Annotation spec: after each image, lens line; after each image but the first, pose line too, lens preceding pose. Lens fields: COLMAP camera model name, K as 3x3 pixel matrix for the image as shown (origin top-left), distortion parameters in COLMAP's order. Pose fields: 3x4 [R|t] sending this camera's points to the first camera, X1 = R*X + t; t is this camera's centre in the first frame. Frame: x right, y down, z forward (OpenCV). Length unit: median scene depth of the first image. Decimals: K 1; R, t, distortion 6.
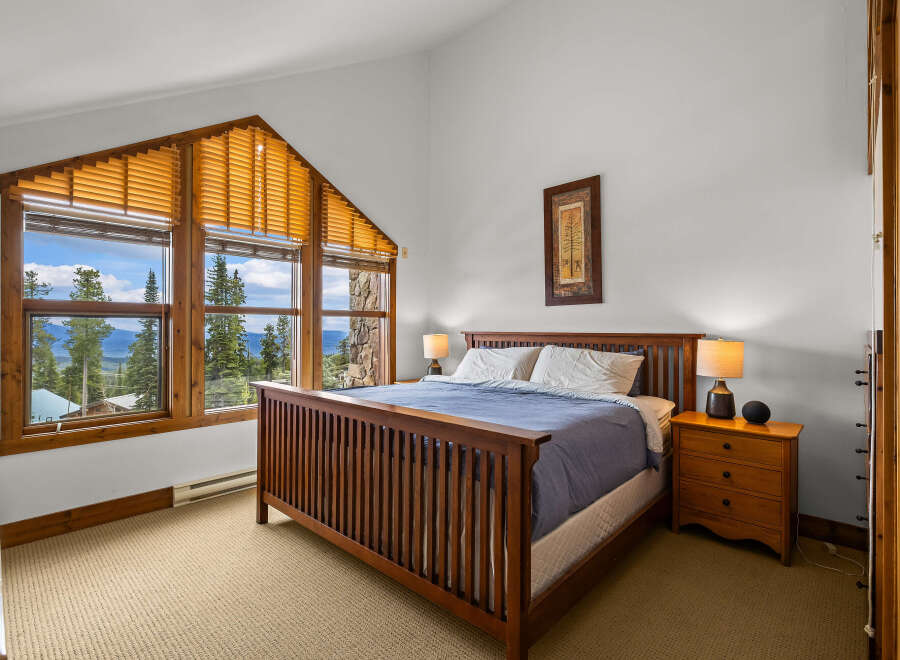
lens RADIAL K [[445.4, 0, 449.9], [0, 445.4, 327.1], [0, 0, 1]] dist [-0.004541, 0.000086]
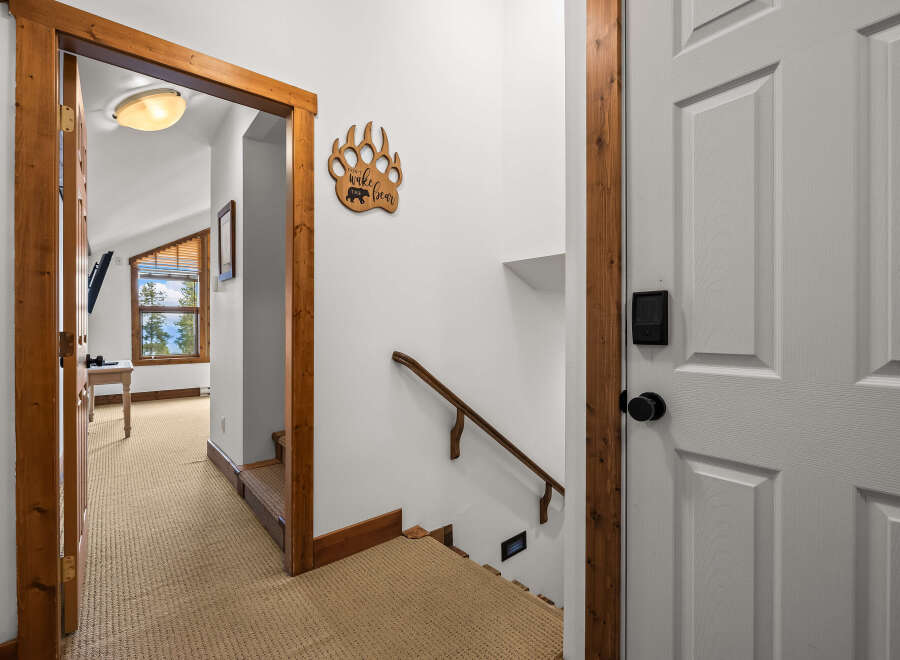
lens RADIAL K [[408.7, 0, 449.1], [0, 408.7, 330.8], [0, 0, 1]] dist [0.003307, -0.000380]
pose [[0.991617, -0.004023, -0.129152, 0.484940], [0.005645, 0.999910, 0.012196, 0.027560], [0.129091, -0.012822, 0.991550, -0.482766]]
